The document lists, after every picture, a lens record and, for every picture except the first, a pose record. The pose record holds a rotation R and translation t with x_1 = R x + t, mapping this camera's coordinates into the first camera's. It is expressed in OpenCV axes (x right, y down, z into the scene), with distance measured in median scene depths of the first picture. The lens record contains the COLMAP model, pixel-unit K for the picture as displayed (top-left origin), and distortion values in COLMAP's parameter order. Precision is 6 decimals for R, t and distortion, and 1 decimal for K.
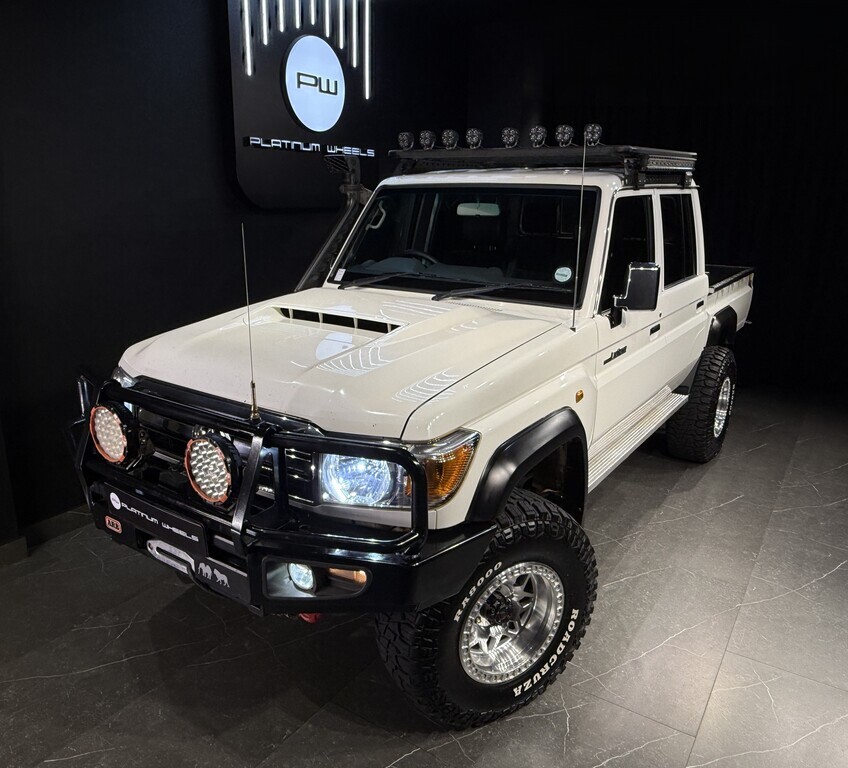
lens RADIAL K [[686.9, 0, 405.8], [0, 686.9, 382.9], [0, 0, 1]] dist [-0.004063, -0.001450]
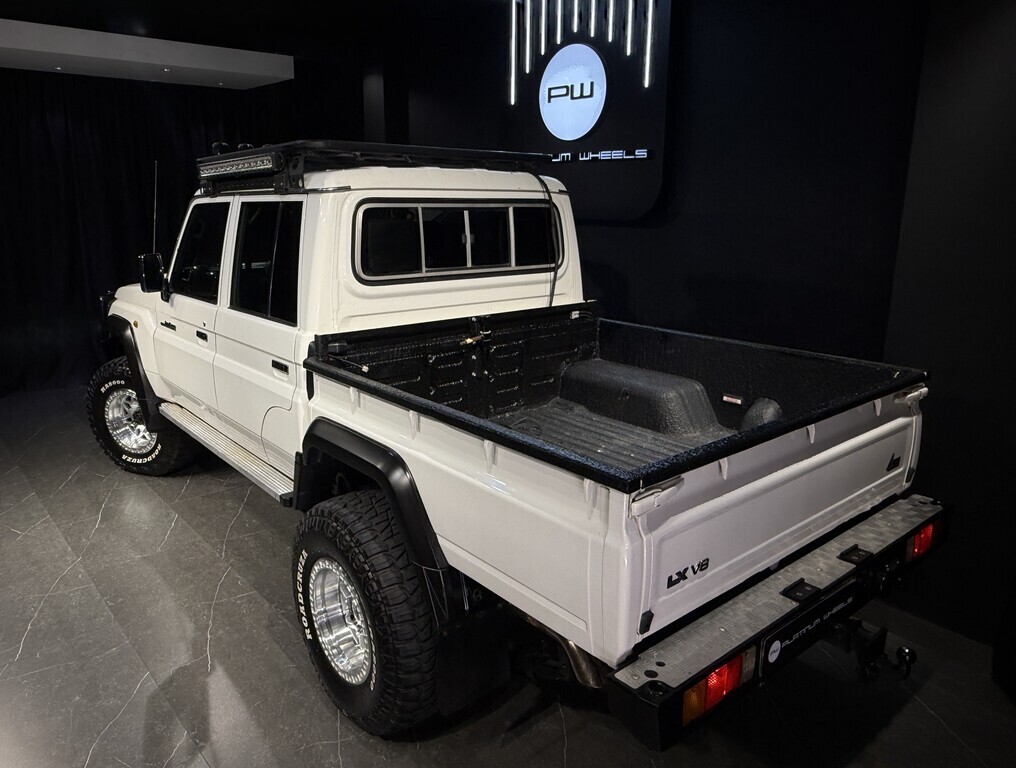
lens RADIAL K [[712.3, 0, 480.9], [0, 712.3, 366.6], [0, 0, 1]] dist [-0.003813, -0.000250]
pose [[-0.268729, 0.209763, -0.940098, 0.958819], [-0.263623, 0.922717, 0.281242, -0.337231], [0.926438, 0.323410, -0.192663, 1.238231]]
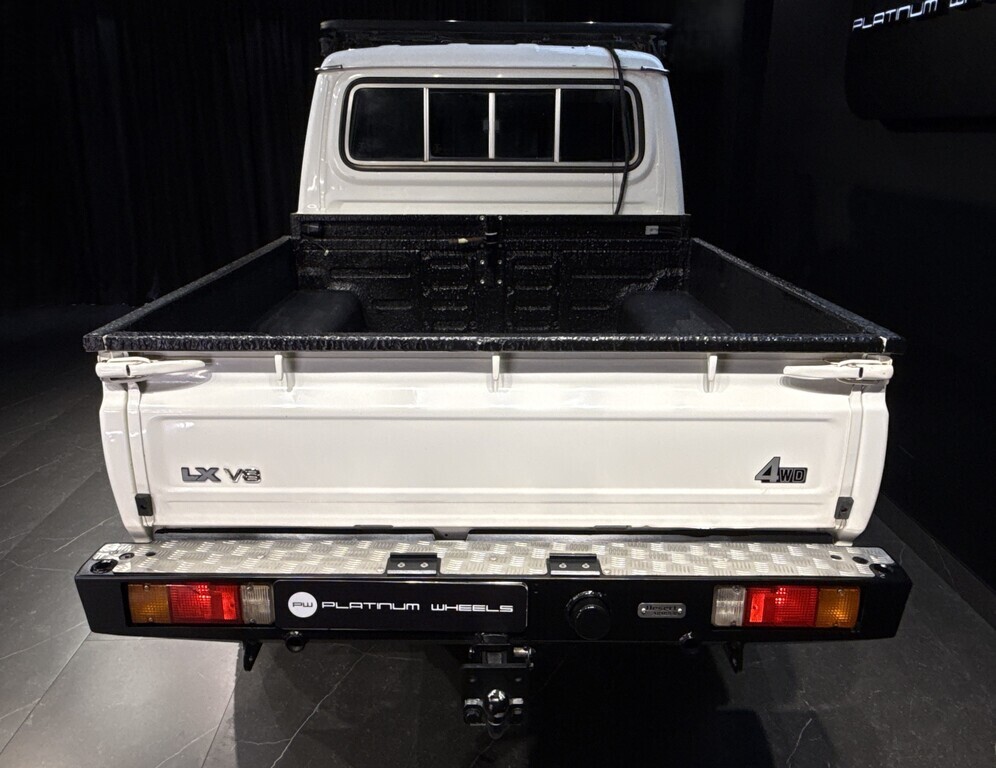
lens RADIAL K [[757.5, 0, 496.7], [0, 757.5, 371.6], [0, 0, 1]] dist [-0.002293, 0.005528]
pose [[-0.805909, 0.172012, -0.566500, 0.684190], [-0.168682, 0.850490, 0.498210, -0.398838], [0.567501, 0.497070, -0.656402, 1.586406]]
